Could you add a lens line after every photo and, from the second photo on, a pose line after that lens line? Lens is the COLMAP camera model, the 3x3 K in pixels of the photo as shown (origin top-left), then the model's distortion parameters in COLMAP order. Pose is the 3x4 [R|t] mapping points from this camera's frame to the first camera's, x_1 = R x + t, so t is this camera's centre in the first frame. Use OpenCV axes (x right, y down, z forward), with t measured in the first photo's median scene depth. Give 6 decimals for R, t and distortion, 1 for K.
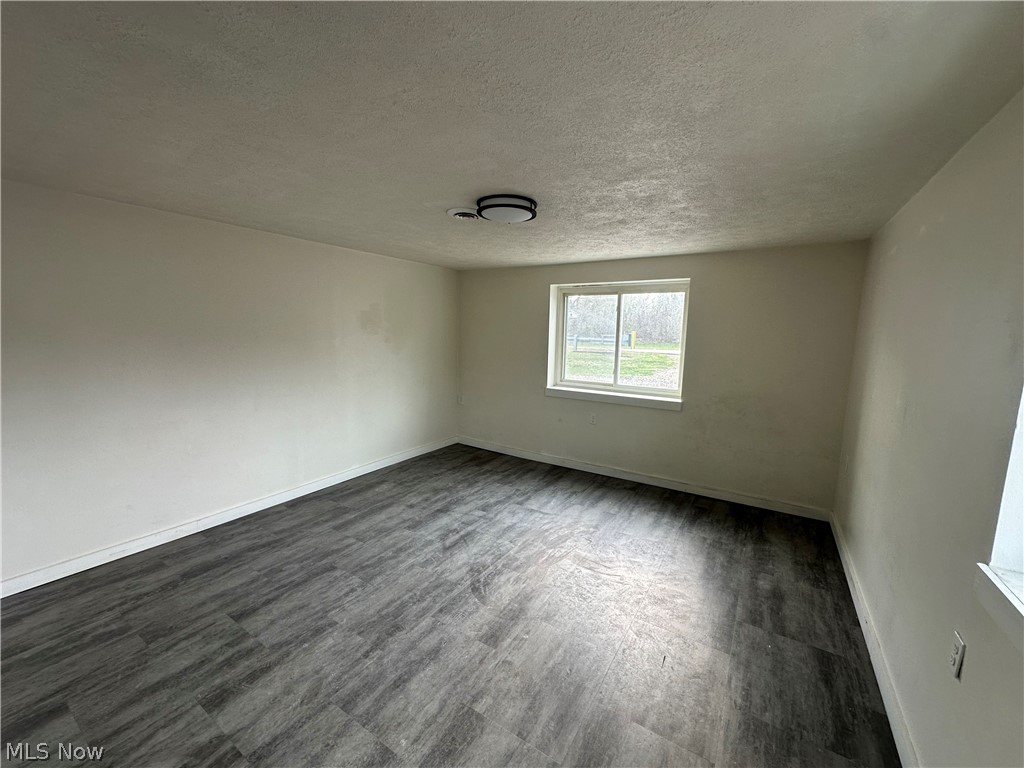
lens RADIAL K [[409.8, 0, 511.7], [0, 409.8, 384.3], [0, 0, 1]] dist [-0.001324, -0.000294]
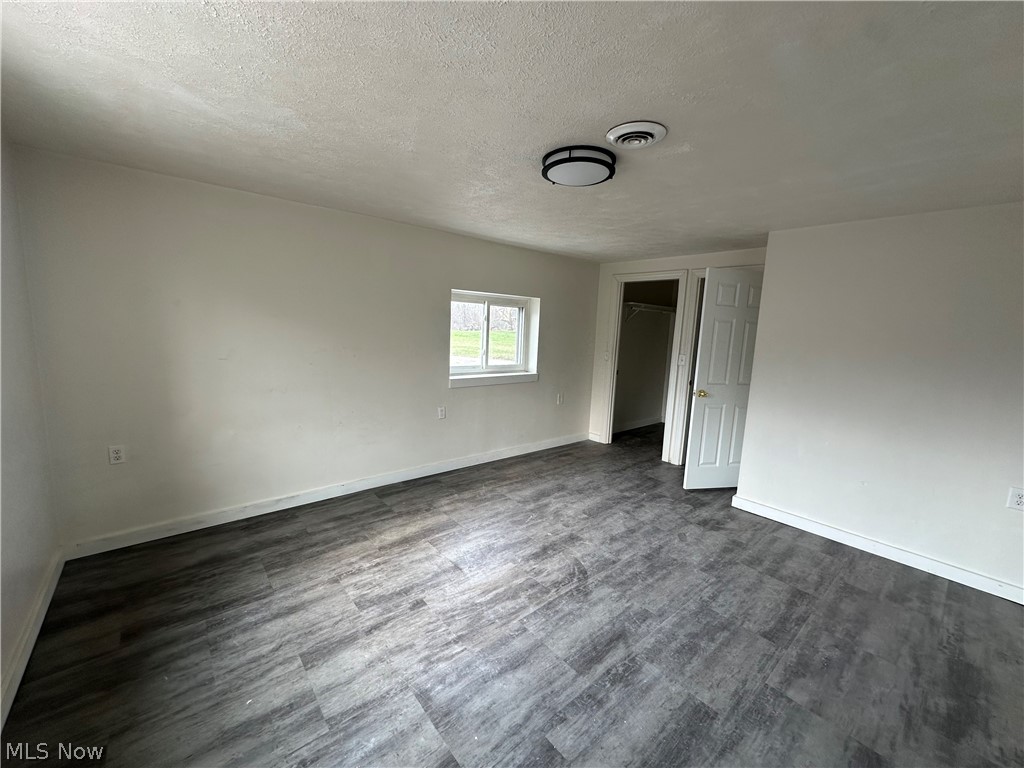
lens RADIAL K [[409.8, 0, 511.7], [0, 409.8, 383.8], [0, 0, 1]] dist [-0.001324, -0.000294]
pose [[-0.954439, -0.103511, 0.279878, -0.149763], [-0.023698, 0.961239, 0.274695, -0.218437], [-0.297464, 0.255547, -0.919897, 1.800157]]
